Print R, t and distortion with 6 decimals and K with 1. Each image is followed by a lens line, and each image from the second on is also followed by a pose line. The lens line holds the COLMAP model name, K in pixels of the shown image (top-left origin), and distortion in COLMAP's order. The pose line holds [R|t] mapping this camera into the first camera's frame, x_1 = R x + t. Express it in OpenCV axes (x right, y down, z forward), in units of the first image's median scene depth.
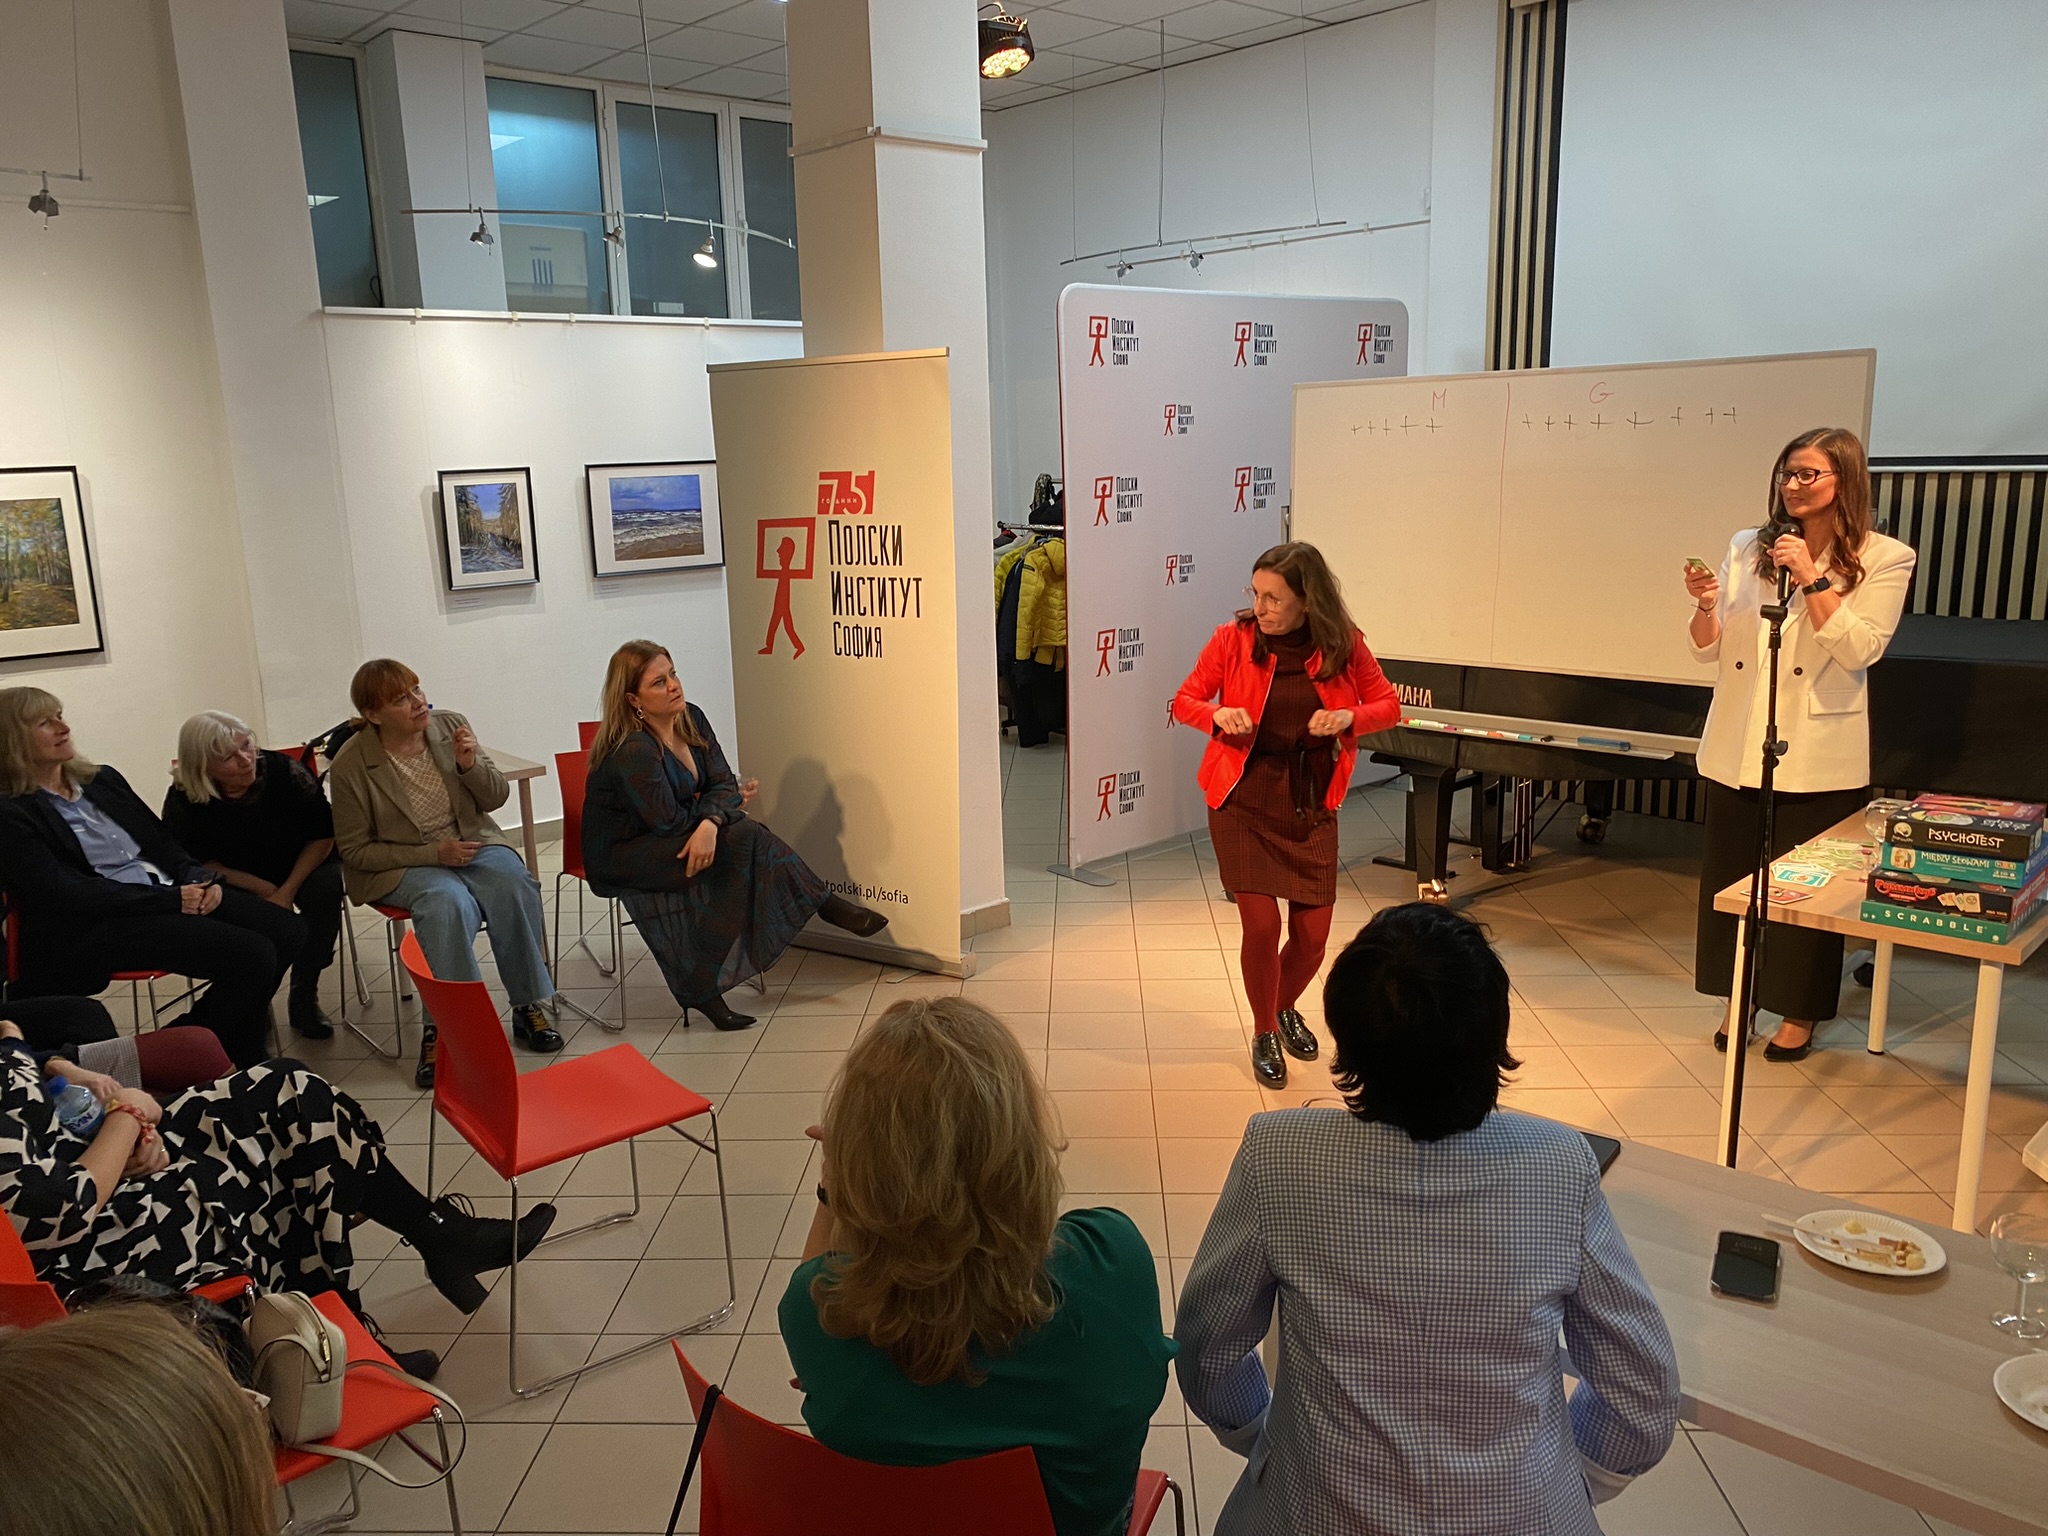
lens RADIAL K [[1565.3, 0, 1037.5], [0, 1565.3, 772.6], [0, 0, 1]] dist [0.050031, -0.012002]
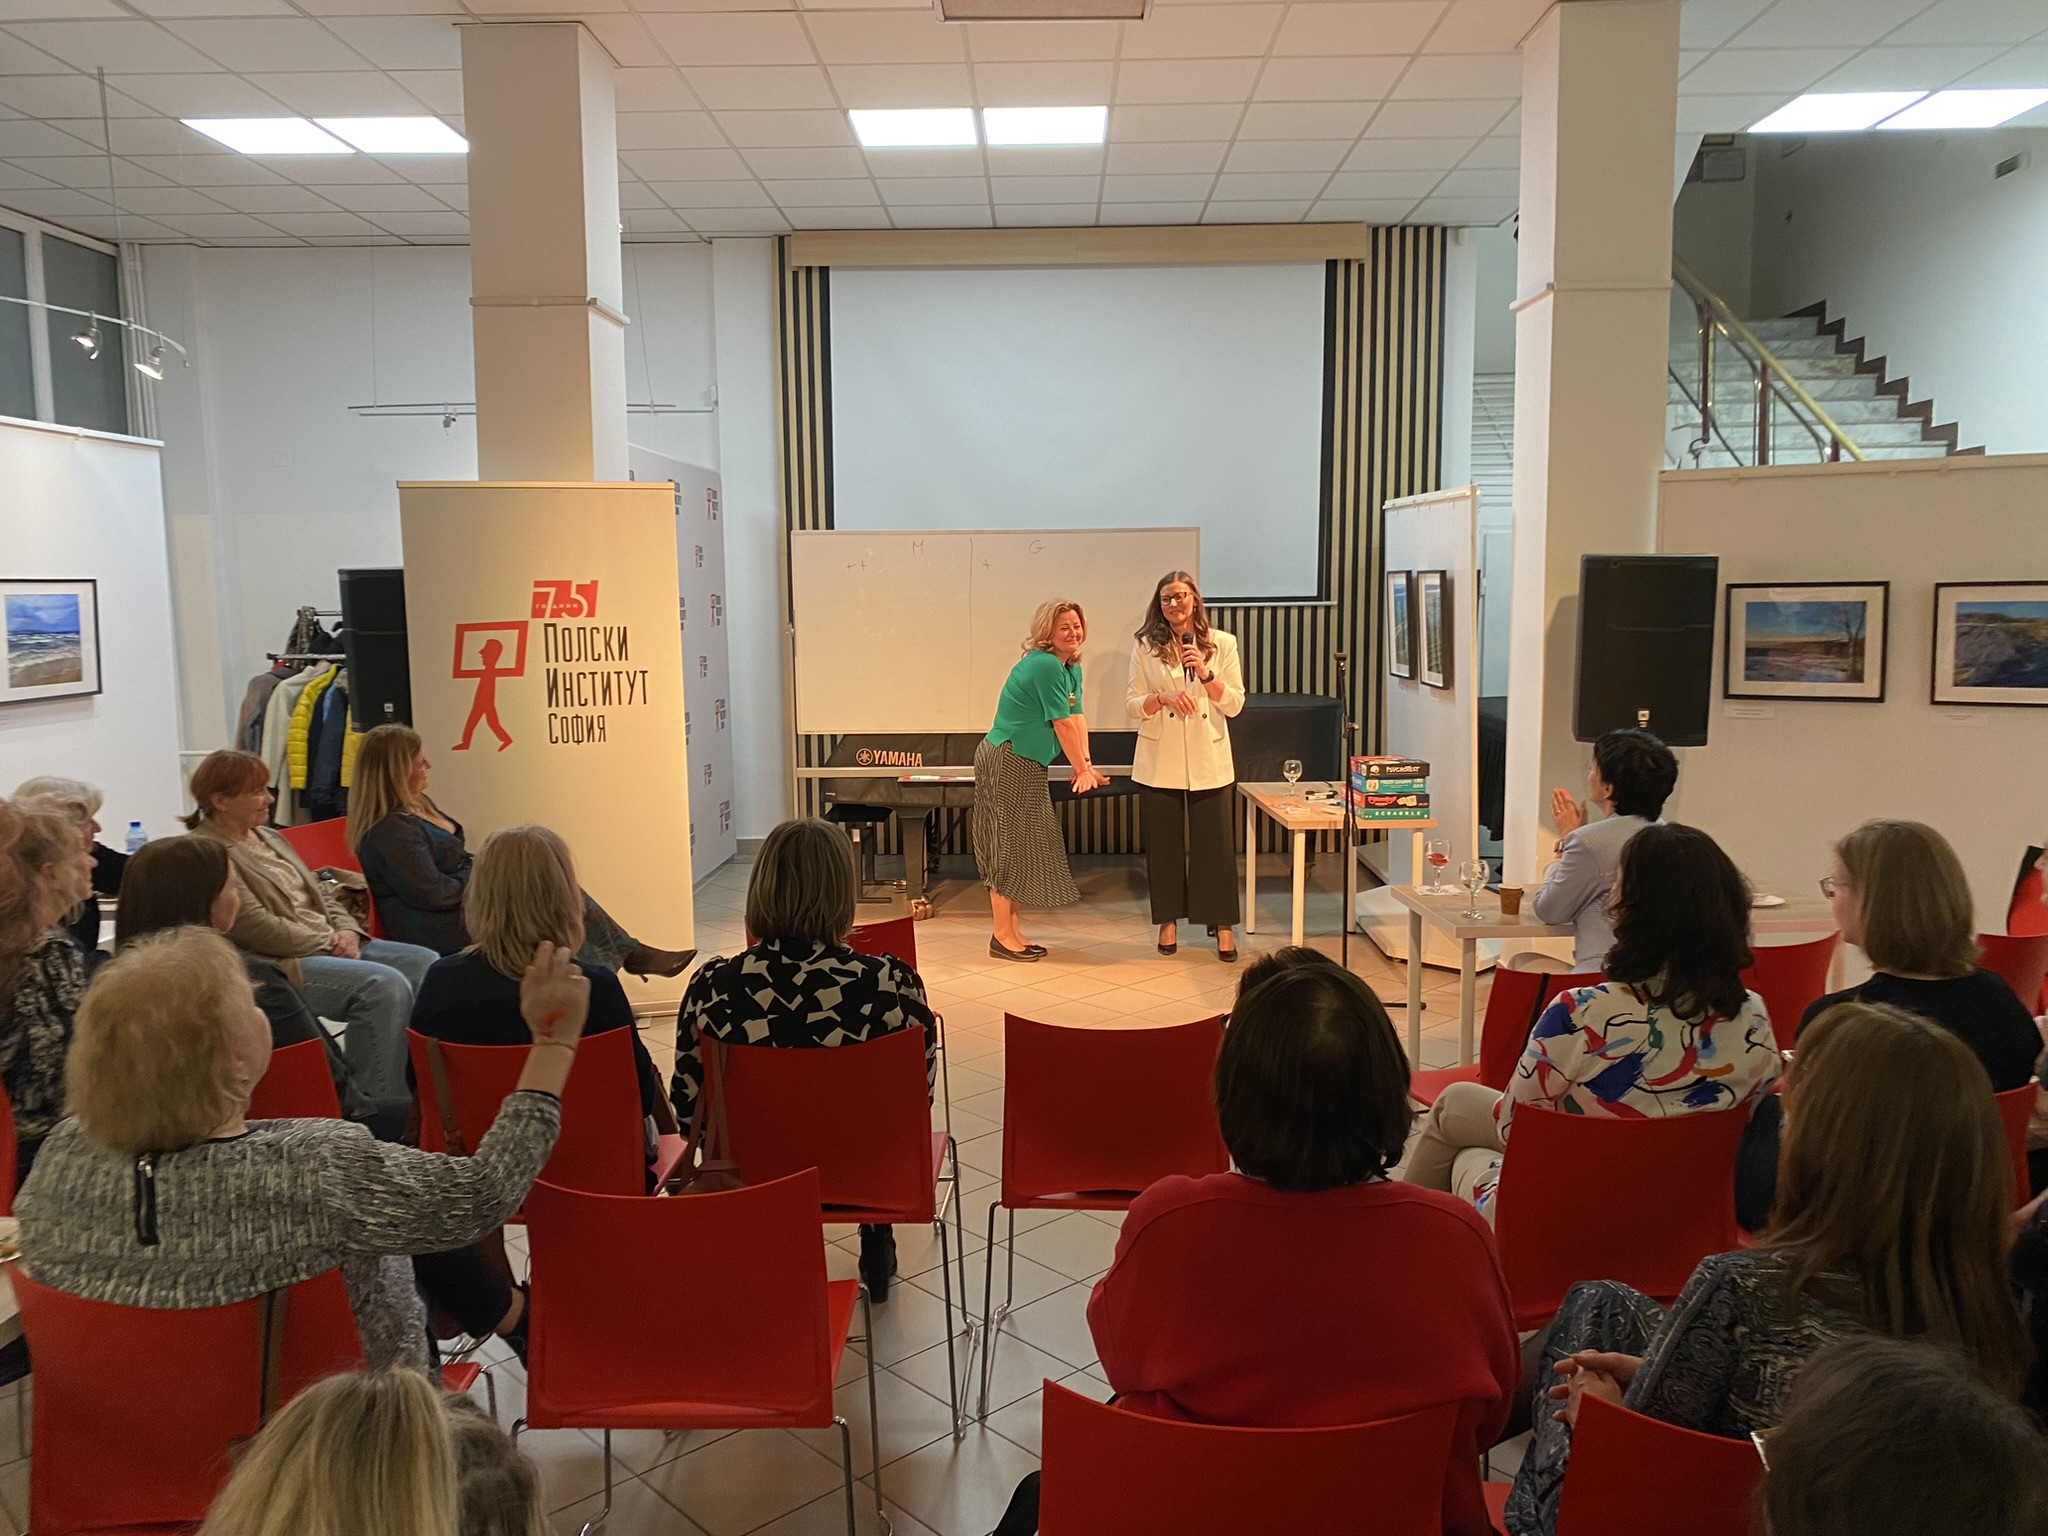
lens RADIAL K [[1565.3, 0, 1037.3], [0, 1565.3, 765.9], [0, 0, 1]] dist [0.050031, -0.012002]
pose [[0.699200, -0.056983, 0.712652, -0.694672], [0.139507, 0.988531, -0.057831, 0.054289], [-0.701183, 0.139856, 0.699130, -0.020009]]
